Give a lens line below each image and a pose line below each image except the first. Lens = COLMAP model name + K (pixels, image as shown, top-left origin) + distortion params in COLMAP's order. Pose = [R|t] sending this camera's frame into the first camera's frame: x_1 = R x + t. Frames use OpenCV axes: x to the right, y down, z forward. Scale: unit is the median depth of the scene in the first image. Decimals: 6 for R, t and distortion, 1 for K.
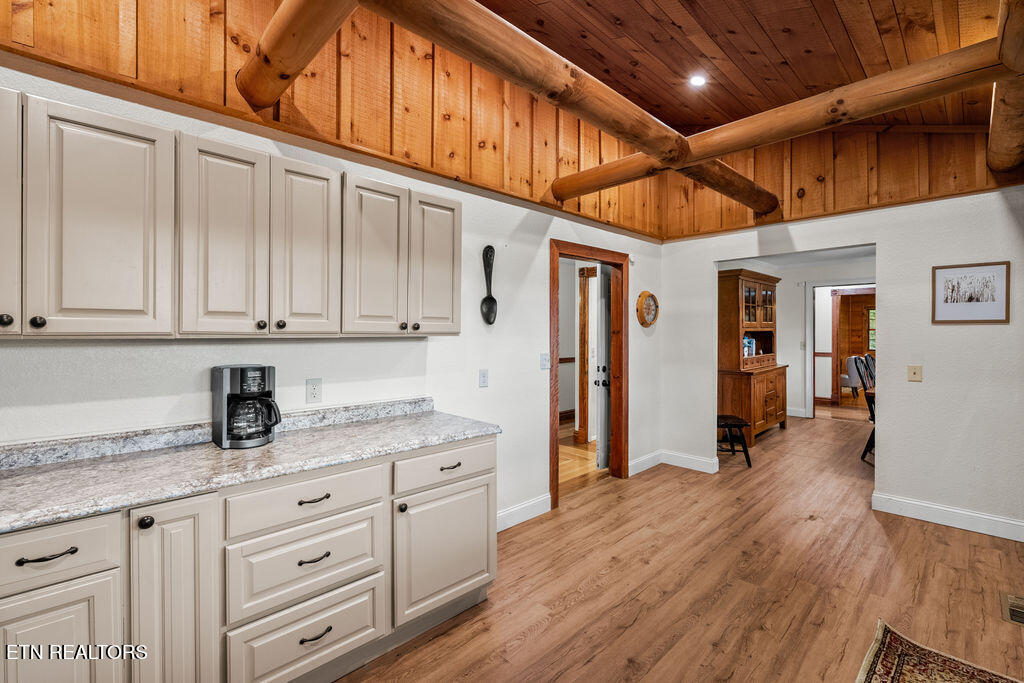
lens RADIAL K [[453.1, 0, 512.4], [0, 453.1, 335.8], [0, 0, 1]] dist [0.001674, 0.000052]
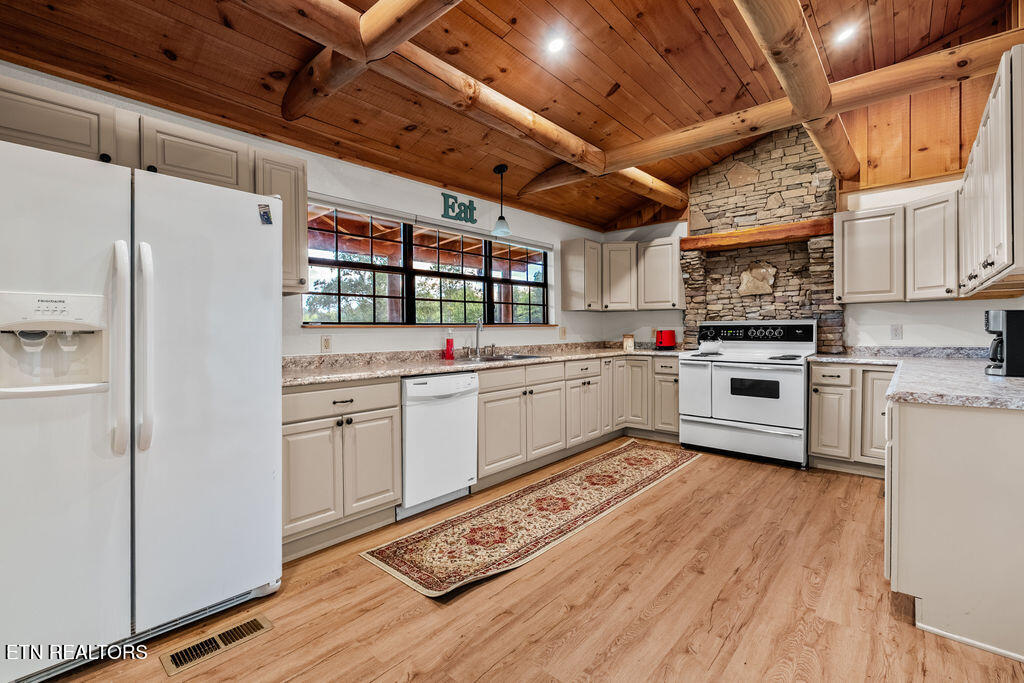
lens RADIAL K [[453.1, 0, 511.6], [0, 453.1, 334.3], [0, 0, 1]] dist [0.001674, 0.000052]
pose [[-0.997039, 0.007150, -0.076559, 0.713108], [0.006037, 0.999873, 0.014759, 0.092143], [0.076655, 0.014253, -0.996956, 1.823689]]
